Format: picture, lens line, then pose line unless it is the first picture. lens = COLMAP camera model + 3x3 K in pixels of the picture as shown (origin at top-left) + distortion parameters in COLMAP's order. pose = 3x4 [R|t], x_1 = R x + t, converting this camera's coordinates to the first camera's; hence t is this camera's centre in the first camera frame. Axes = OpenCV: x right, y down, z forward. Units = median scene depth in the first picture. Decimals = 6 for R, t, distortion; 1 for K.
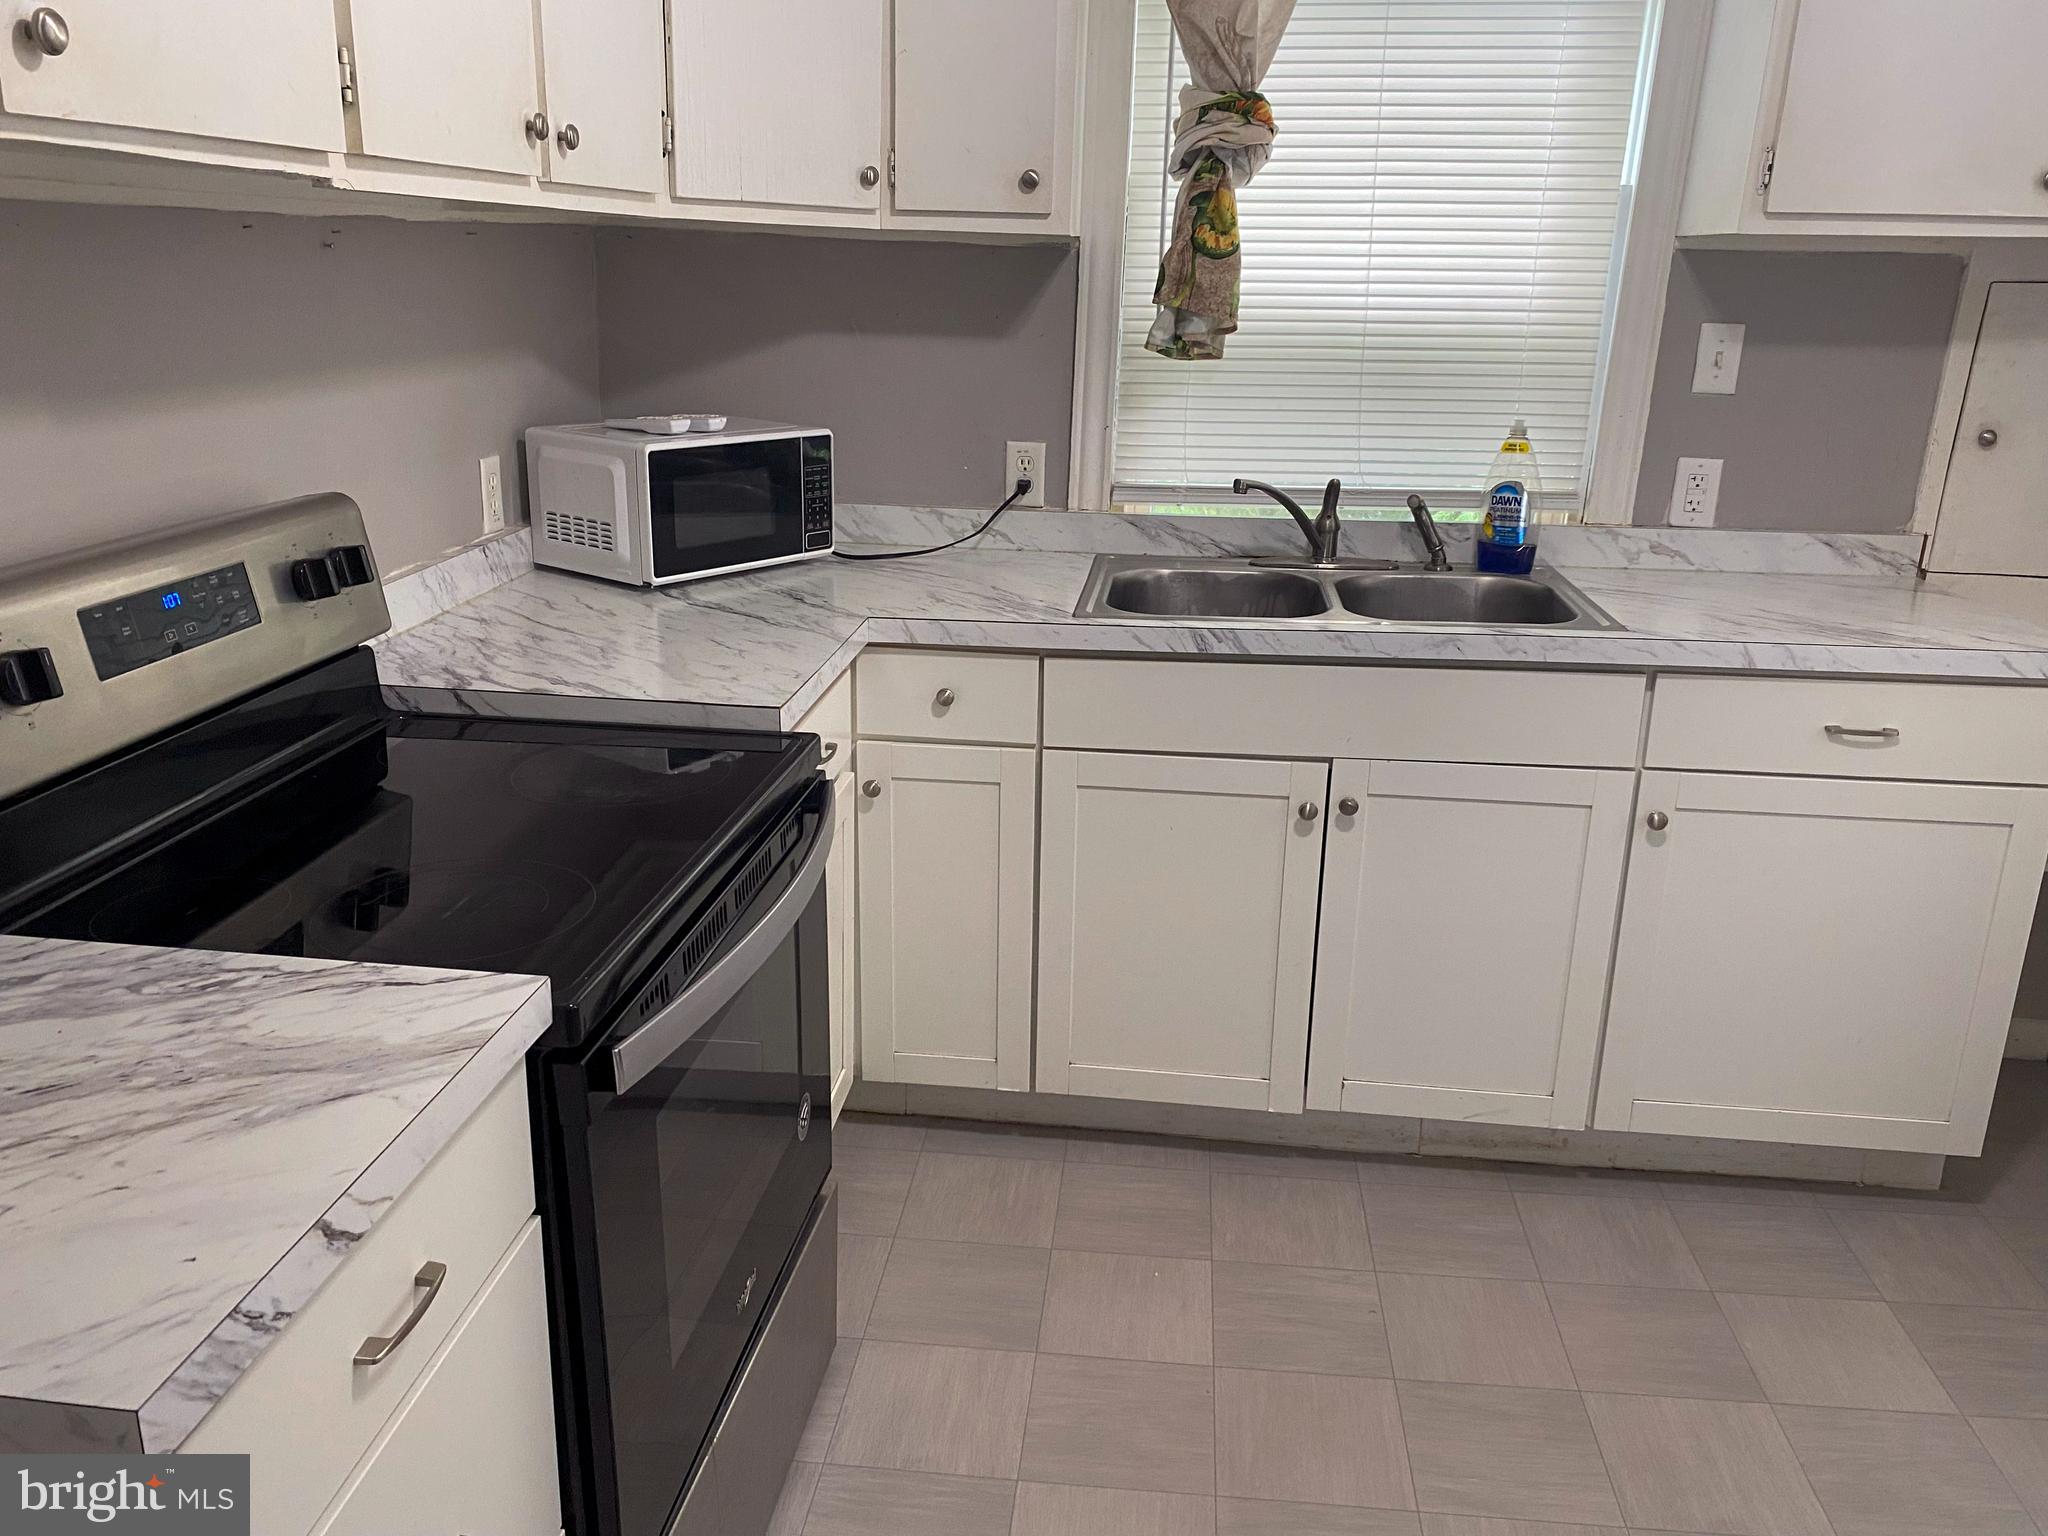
lens RADIAL K [[1565.0, 0, 1033.9], [0, 1565.0, 774.6], [0, 0, 1]] dist [0.005166, -0.003540]
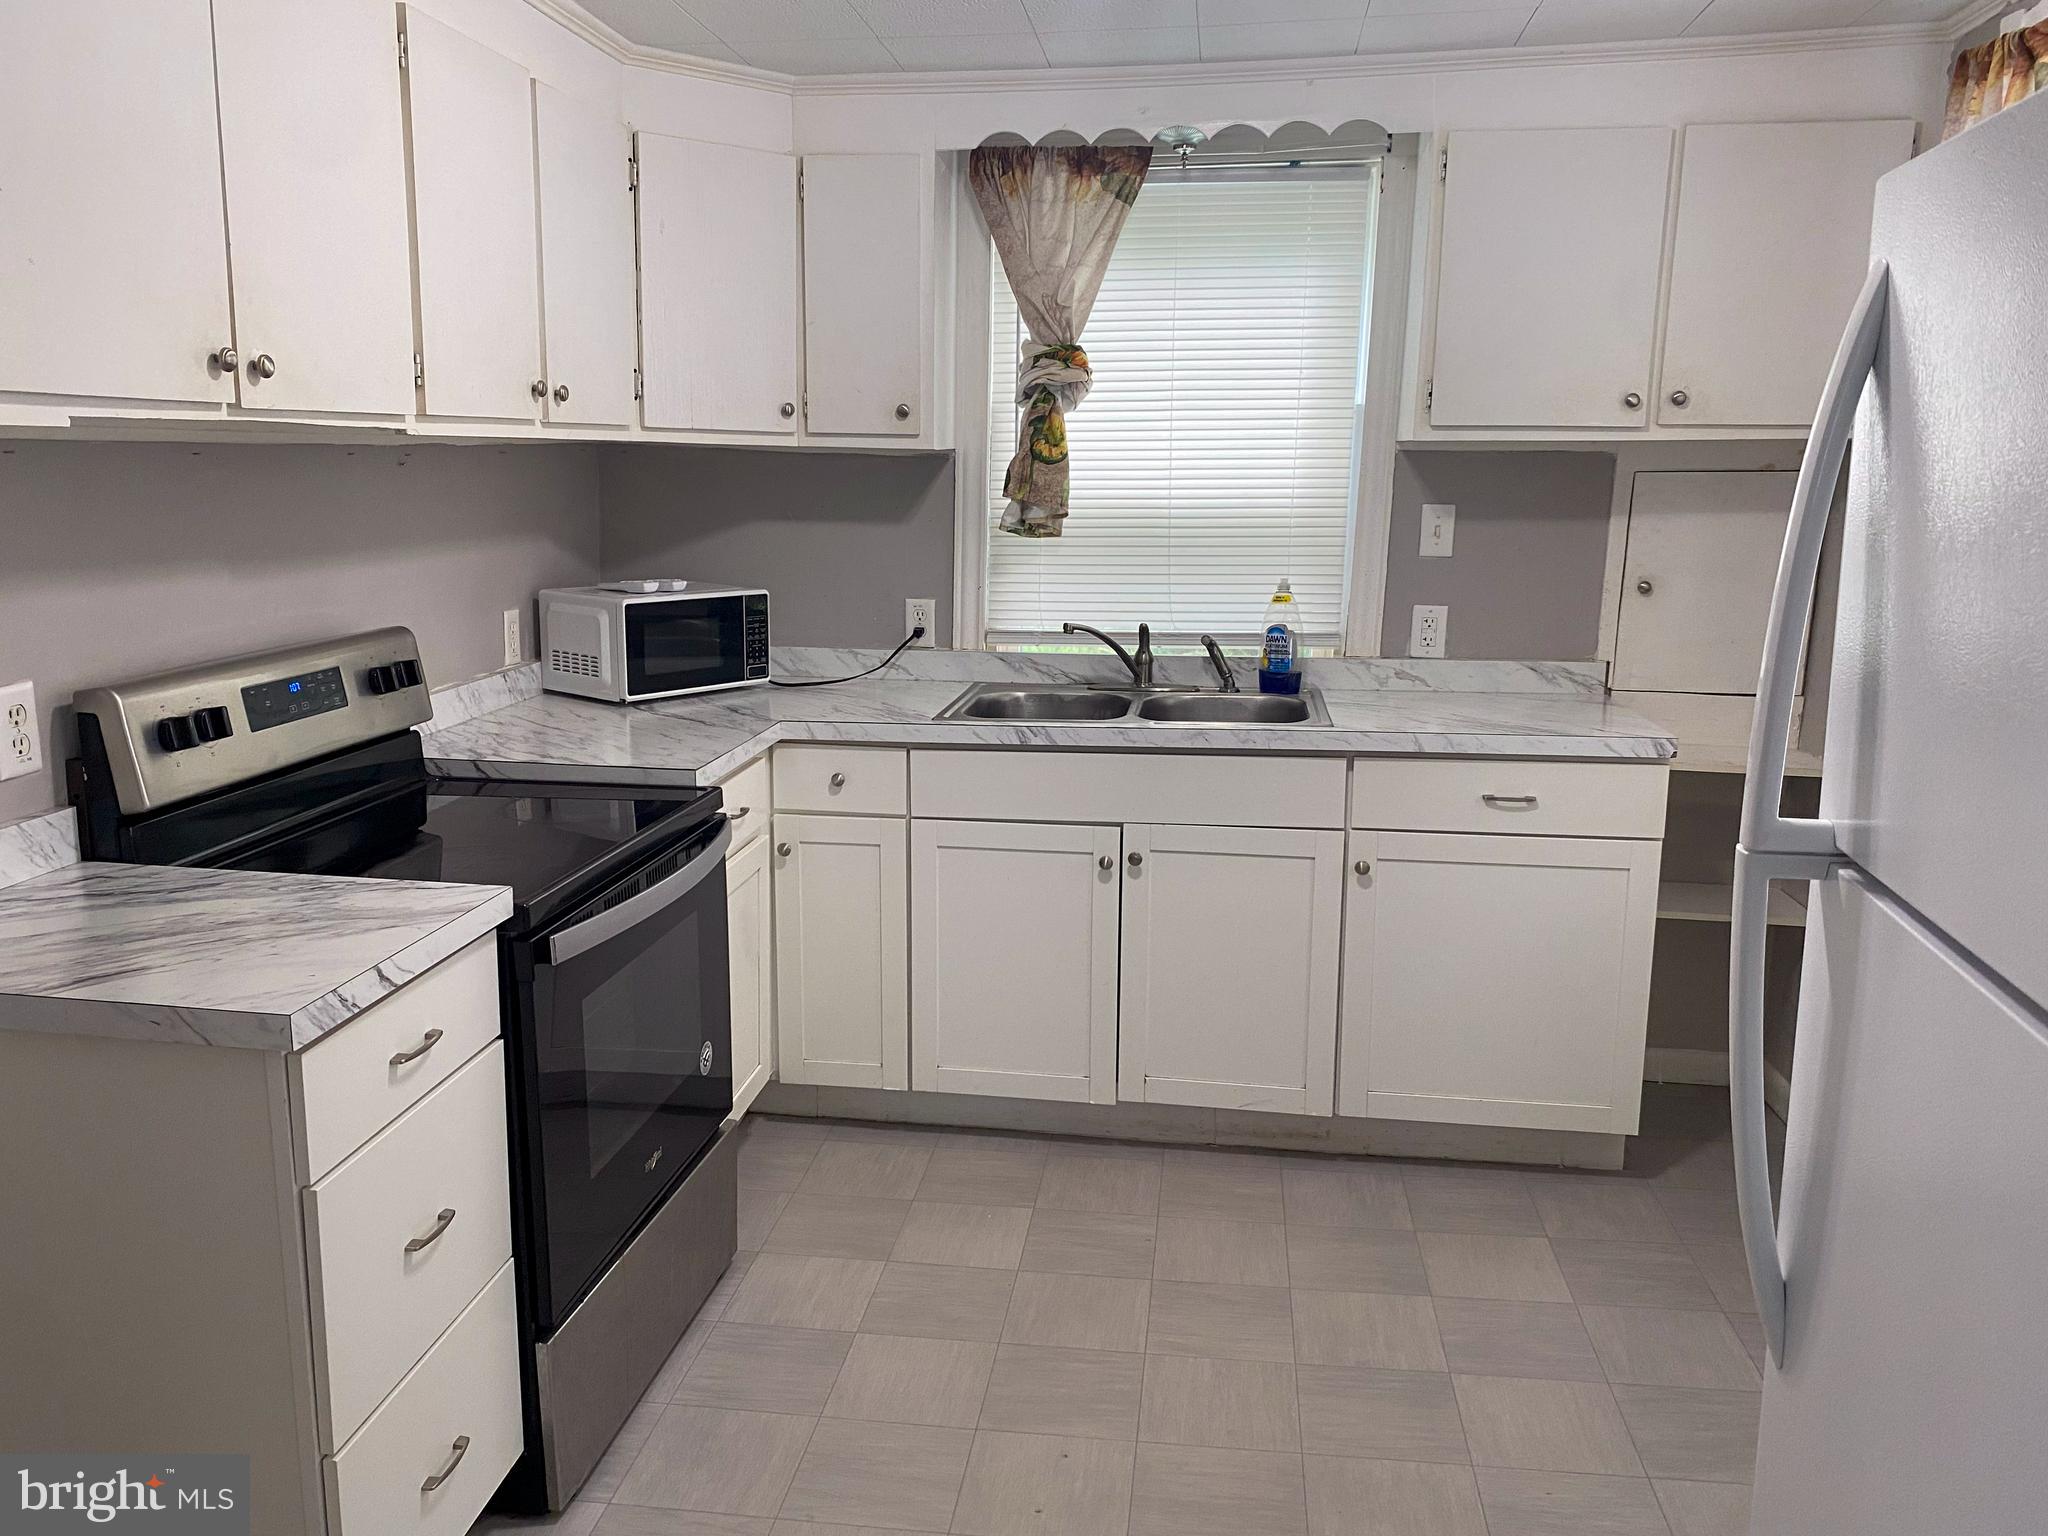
lens RADIAL K [[1552.8, 0, 1011.1], [0, 1552.8, 768.4], [0, 0, 1]] dist [0.158393, -0.445382]
pose [[0.999133, -0.004921, -0.041331, 0.144023], [-0.000014, 0.992948, -0.118551, 0.096928], [0.041623, 0.118448, 0.992087, -0.325950]]
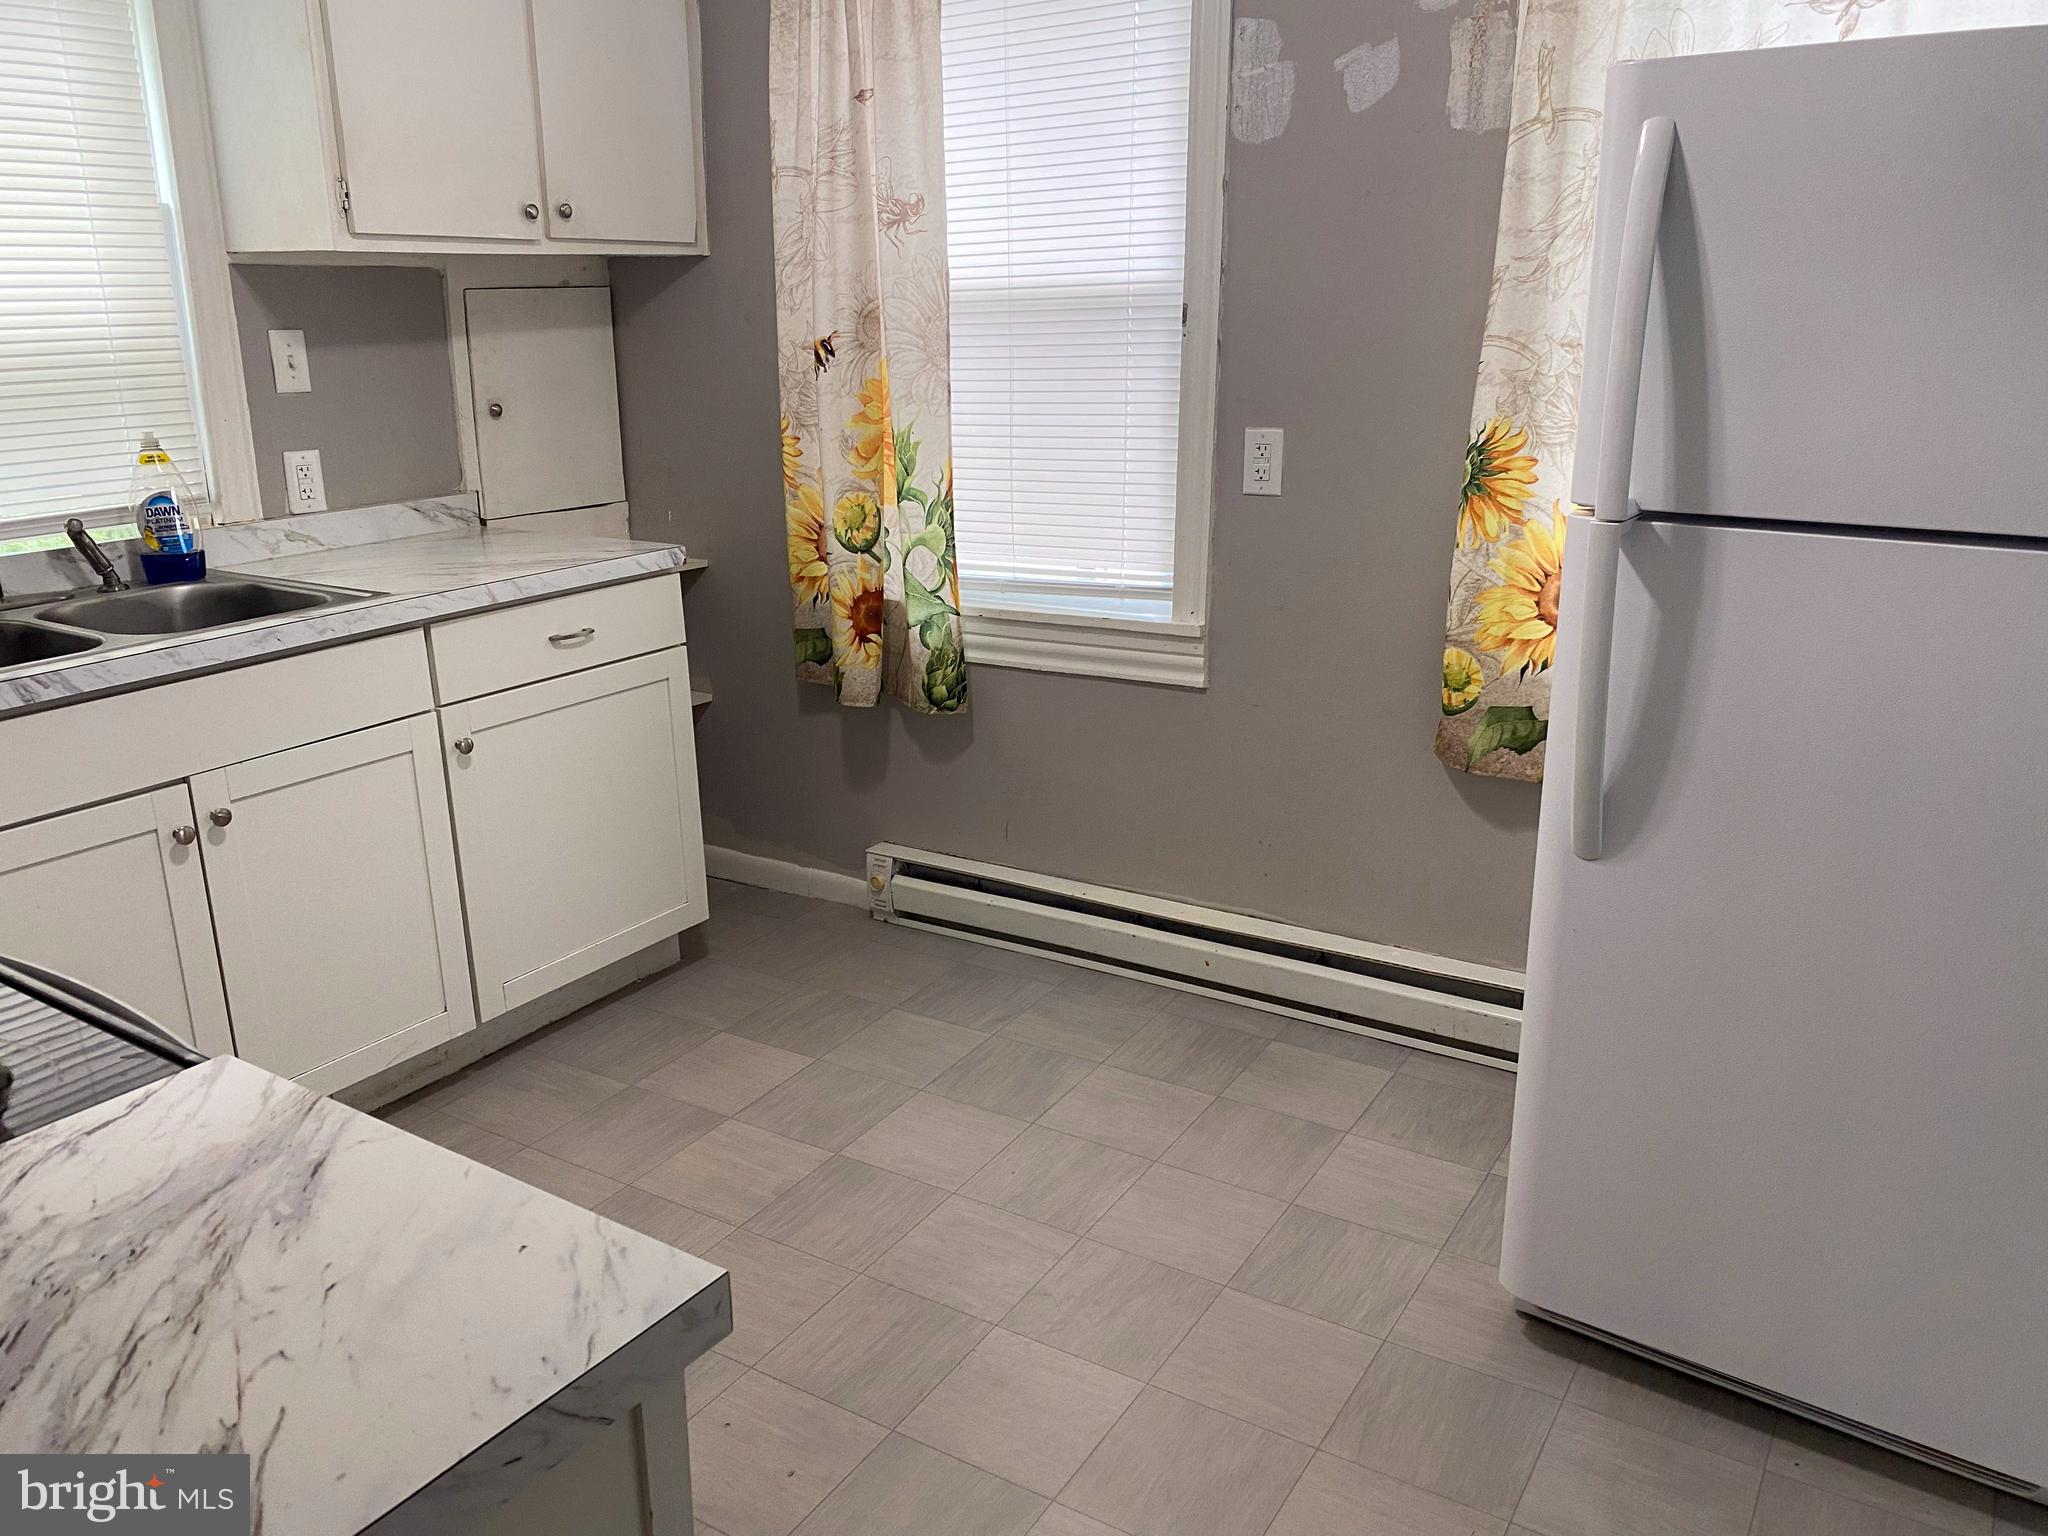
lens RADIAL K [[1565.0, 0, 1033.9], [0, 1565.0, 774.6], [0, 0, 1]] dist [0.005166, -0.003540]
pose [[0.436808, -0.283971, 0.853557, -0.401317], [0.290274, 0.942603, 0.165048, -0.019232], [-0.851434, 0.175671, 0.494166, 0.050660]]
